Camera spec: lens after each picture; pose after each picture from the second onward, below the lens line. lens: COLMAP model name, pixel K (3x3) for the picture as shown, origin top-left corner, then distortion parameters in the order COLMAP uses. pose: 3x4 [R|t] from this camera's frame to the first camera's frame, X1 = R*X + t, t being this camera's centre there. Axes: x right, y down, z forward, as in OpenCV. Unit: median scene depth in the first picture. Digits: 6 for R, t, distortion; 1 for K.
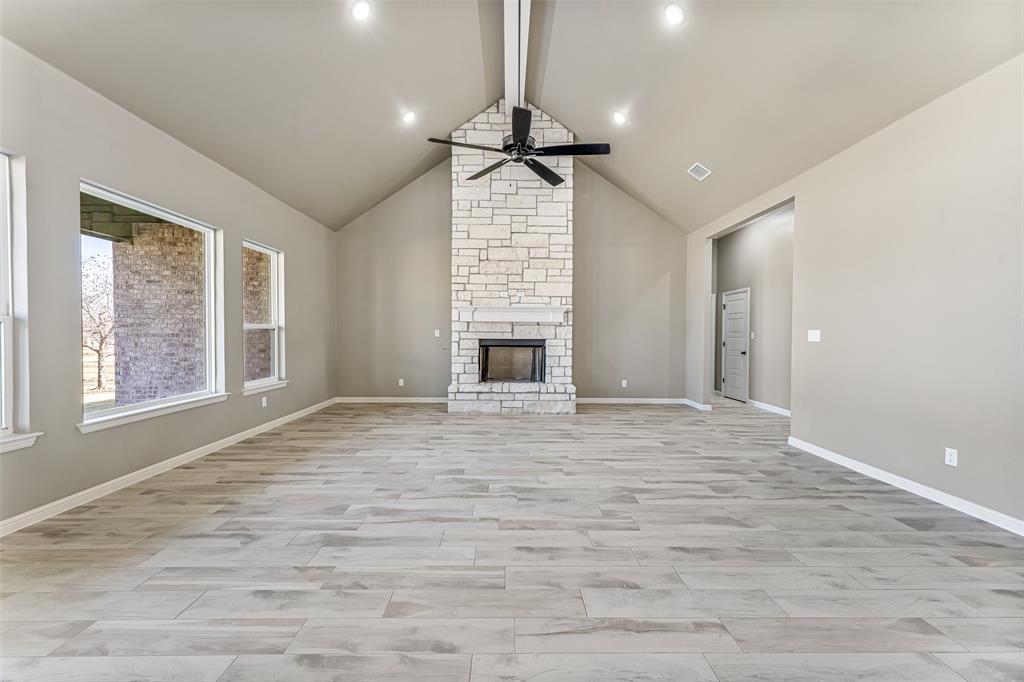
lens RADIAL K [[411.4, 0, 515.6], [0, 411.4, 339.3], [0, 0, 1]] dist [0.001655, 0.001243]
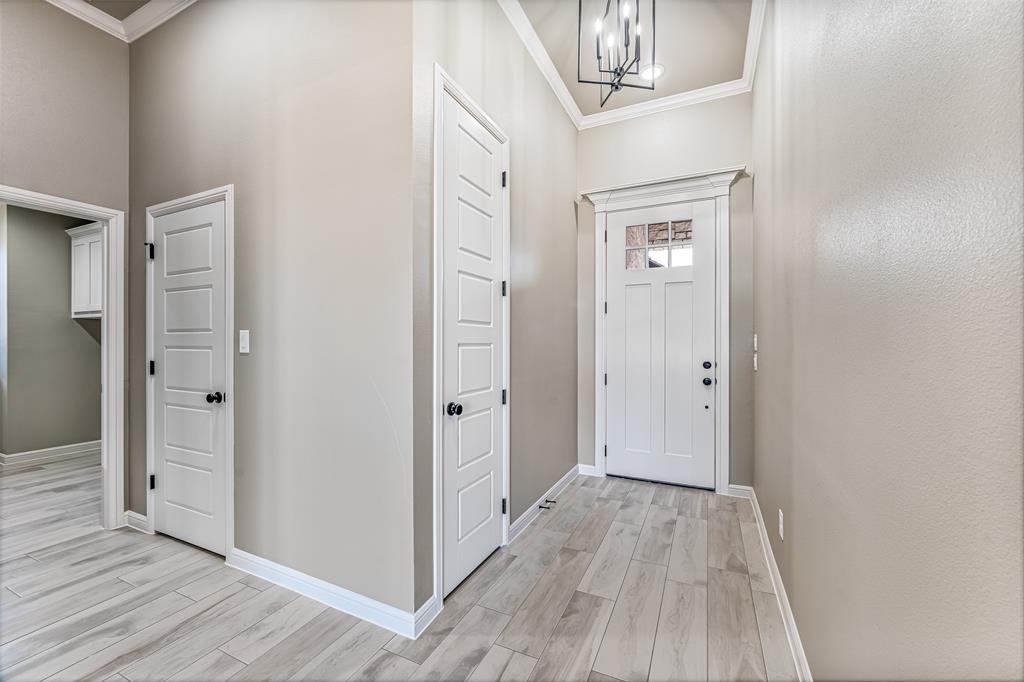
lens RADIAL K [[411.4, 0, 515.2], [0, 411.4, 342.5], [0, 0, 1]] dist [0.001655, 0.001243]
pose [[0.448408, -0.007208, 0.893800, 0.449231], [0.010291, 0.999943, 0.002902, -0.007684], [-0.893770, 0.007897, 0.448457, 0.782983]]
